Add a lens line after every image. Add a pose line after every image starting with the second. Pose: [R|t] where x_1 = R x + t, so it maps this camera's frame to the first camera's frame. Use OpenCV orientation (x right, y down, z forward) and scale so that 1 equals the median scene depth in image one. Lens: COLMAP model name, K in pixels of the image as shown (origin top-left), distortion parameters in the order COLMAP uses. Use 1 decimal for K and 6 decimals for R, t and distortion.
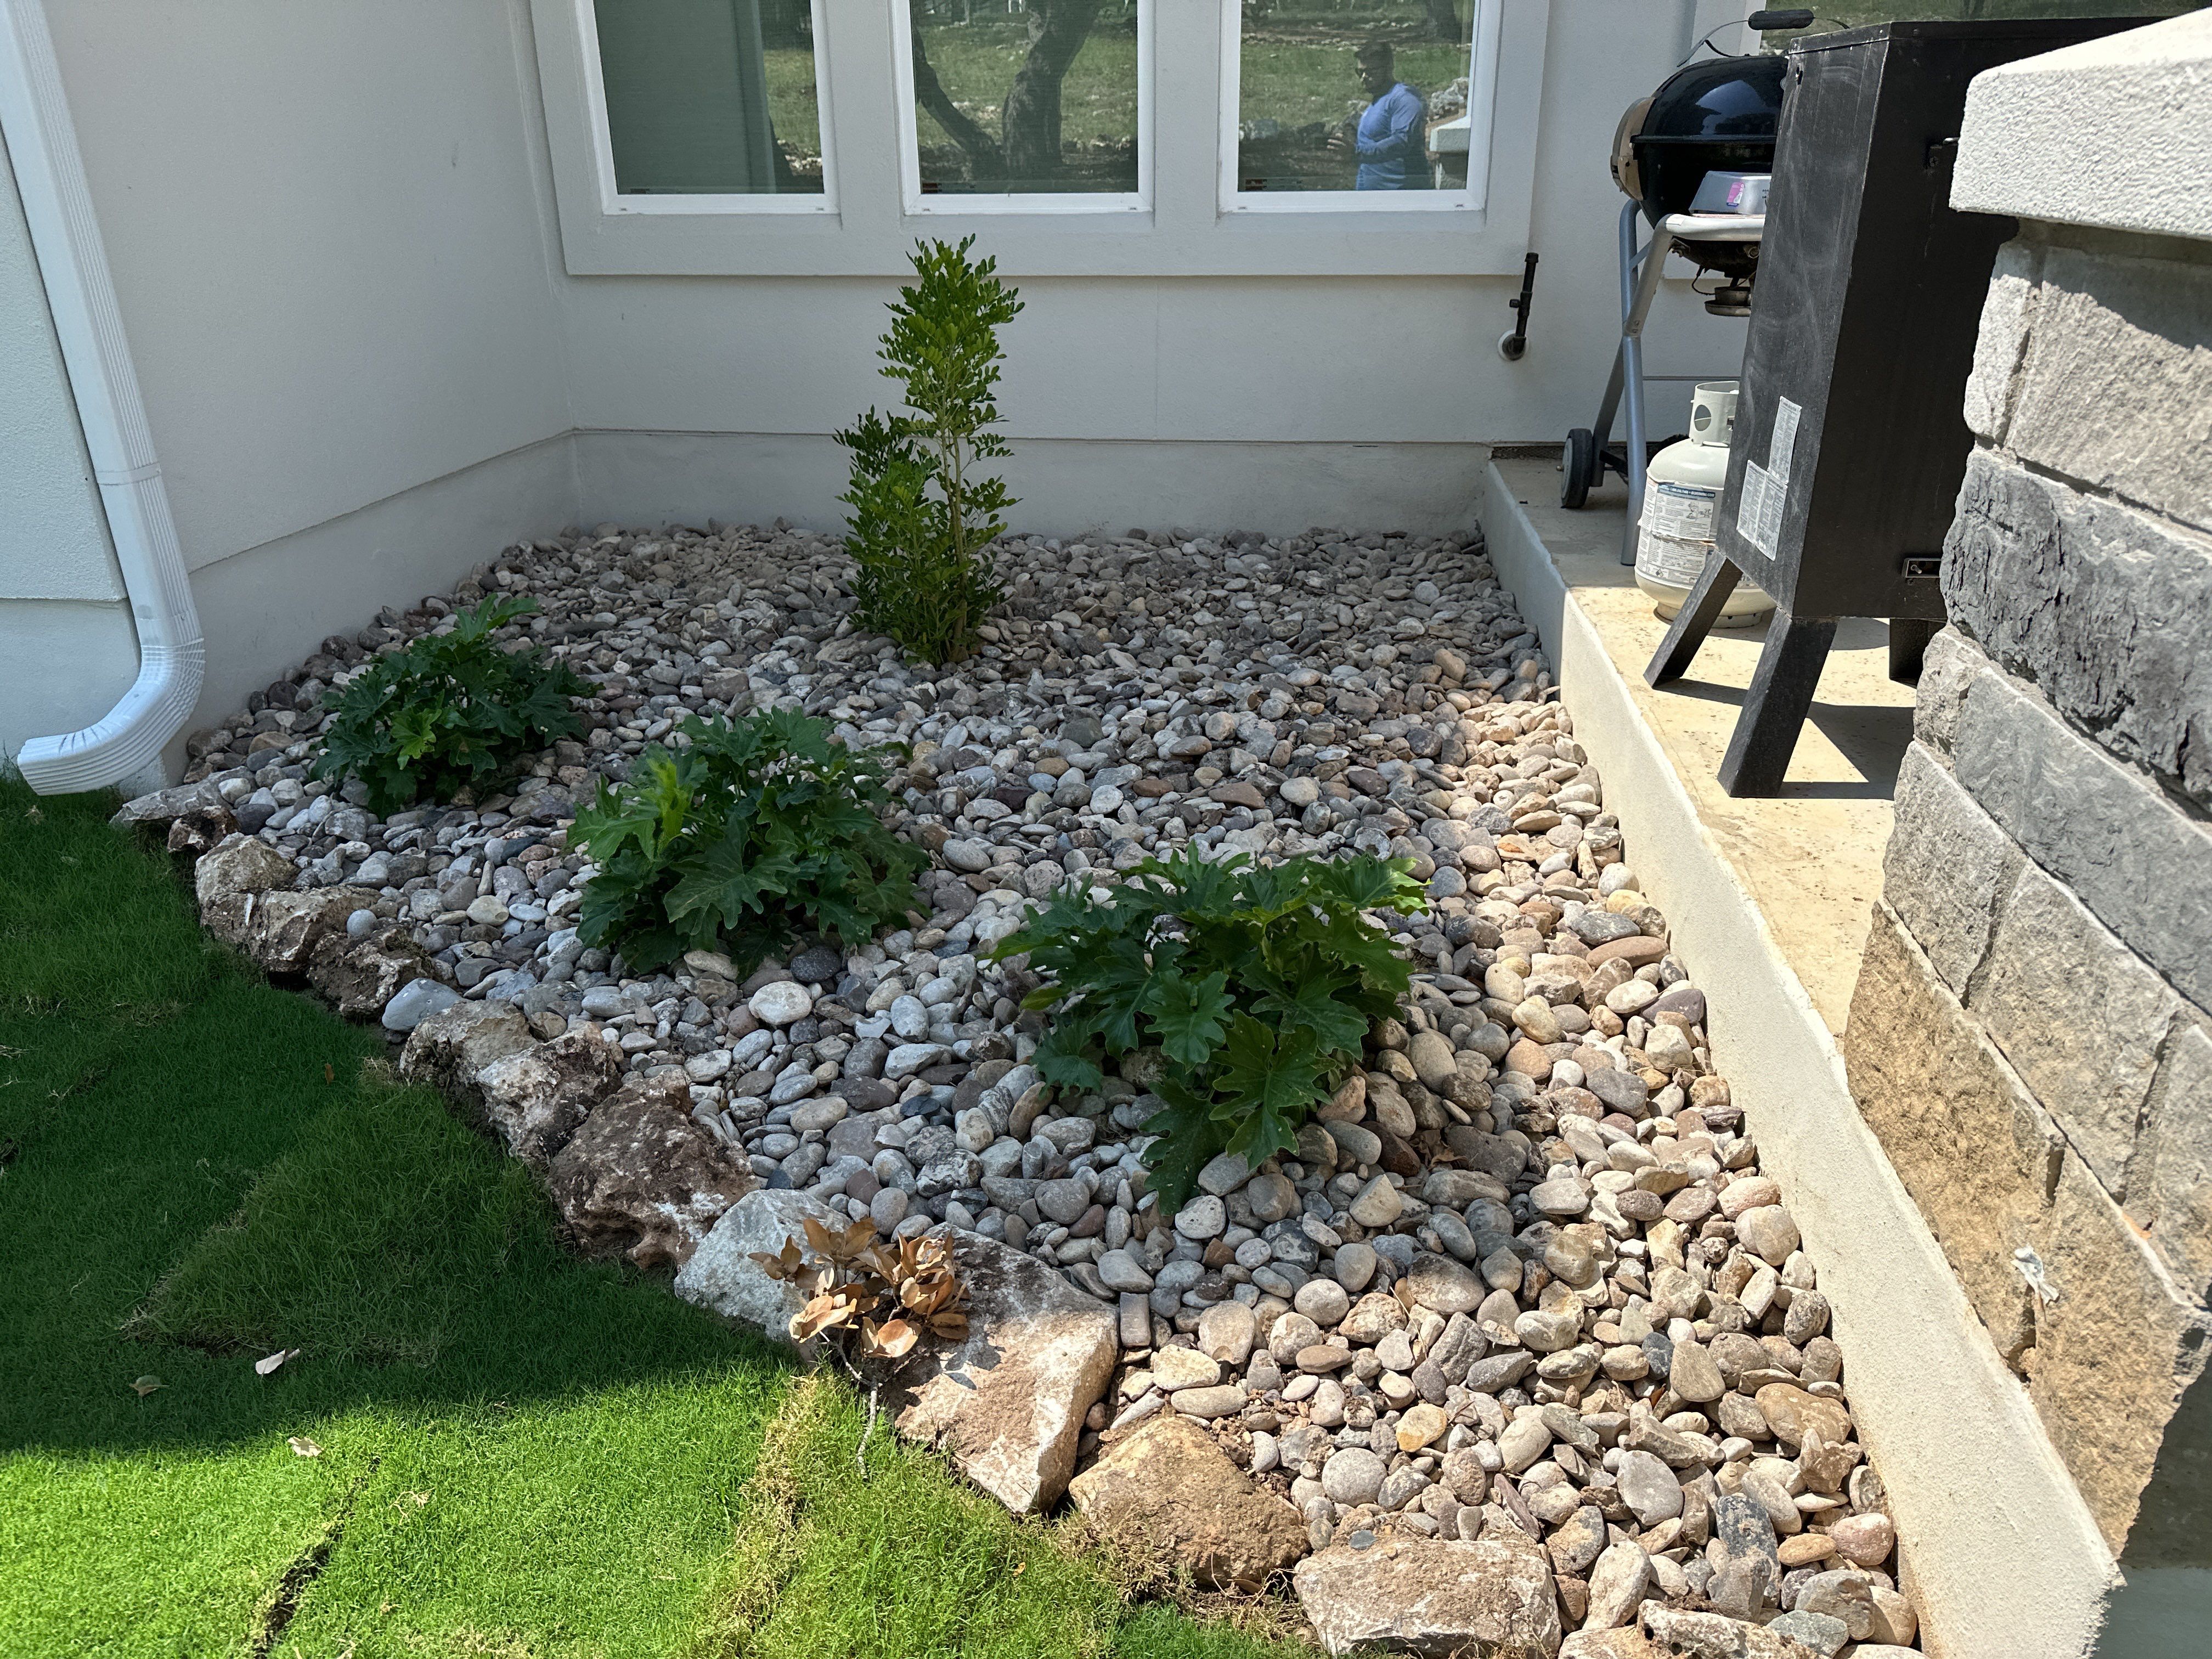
lens RADIAL K [[1600.0, 0, 1098.7], [0, 1600.0, 829.7], [0, 0, 1]] dist [0.012477, -0.002754]
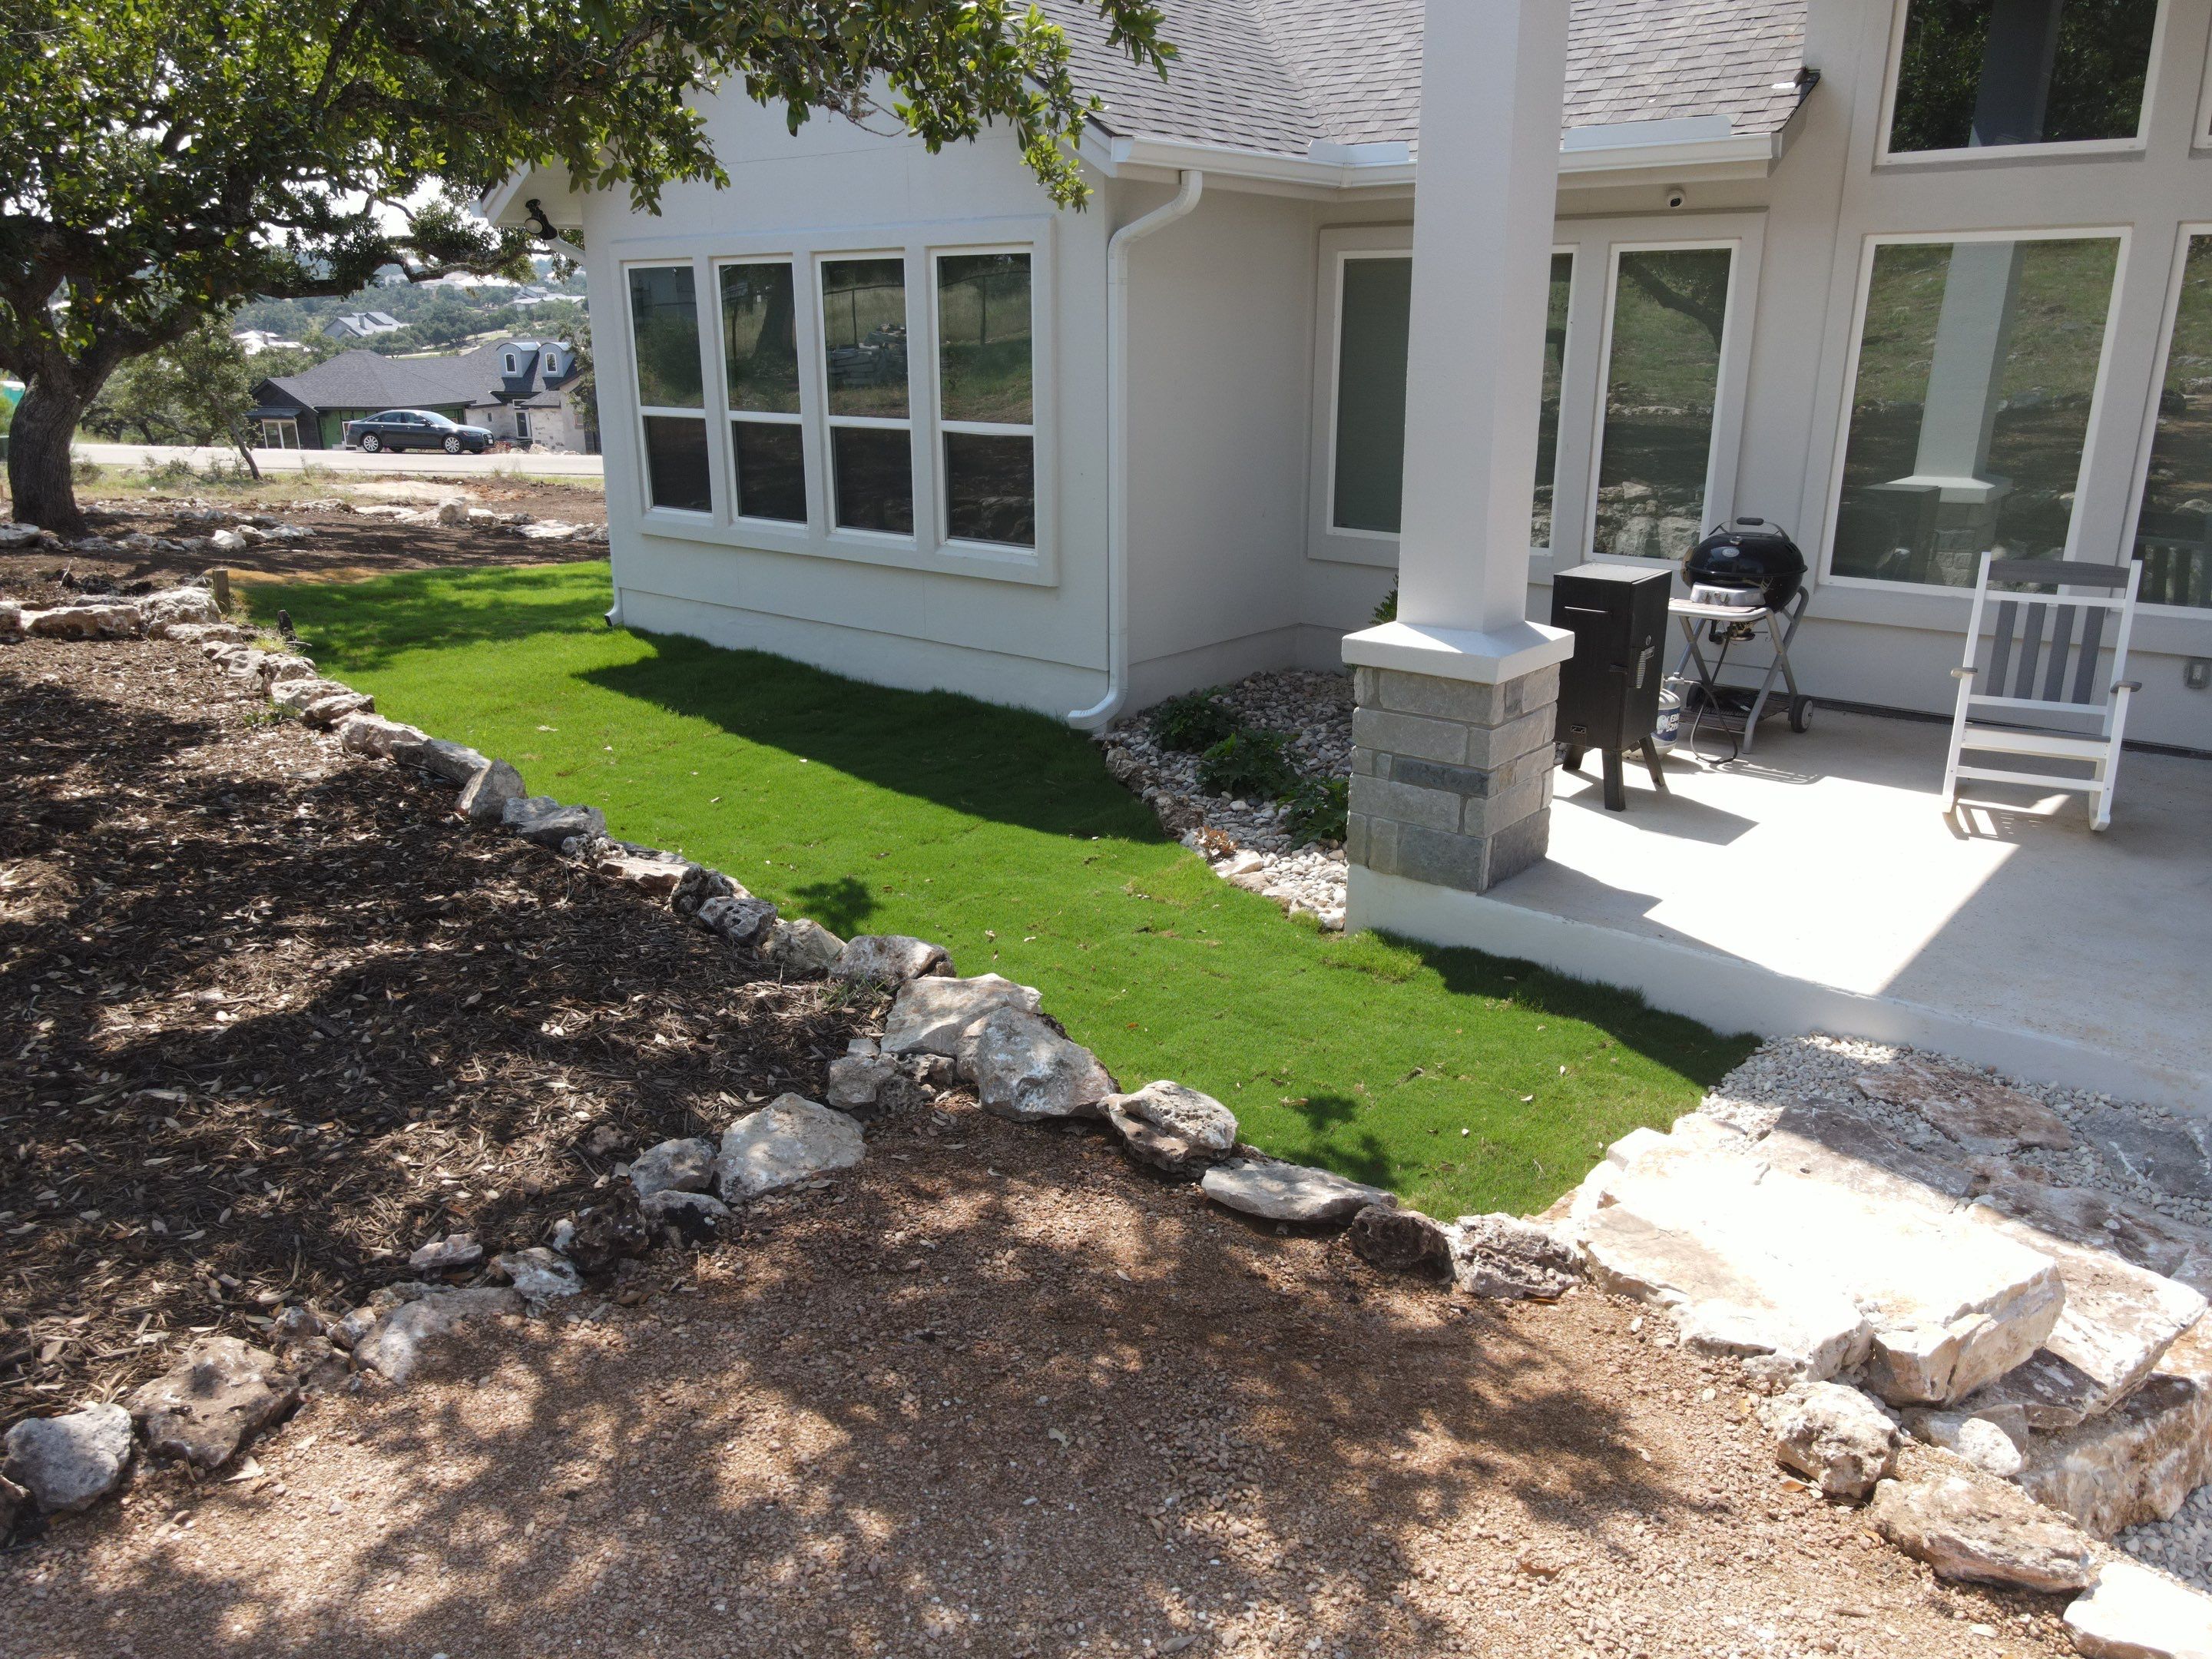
lens RADIAL K [[1600.0, 0, 1114.3], [0, 1600.0, 841.3], [0, 0, 1]] dist [0.012477, -0.002754]
pose [[0.847182, 0.186441, -0.497516, 1.022195], [-0.227782, 0.973439, -0.023083, 0.250986], [0.479997, 0.132881, 0.867148, -1.662303]]
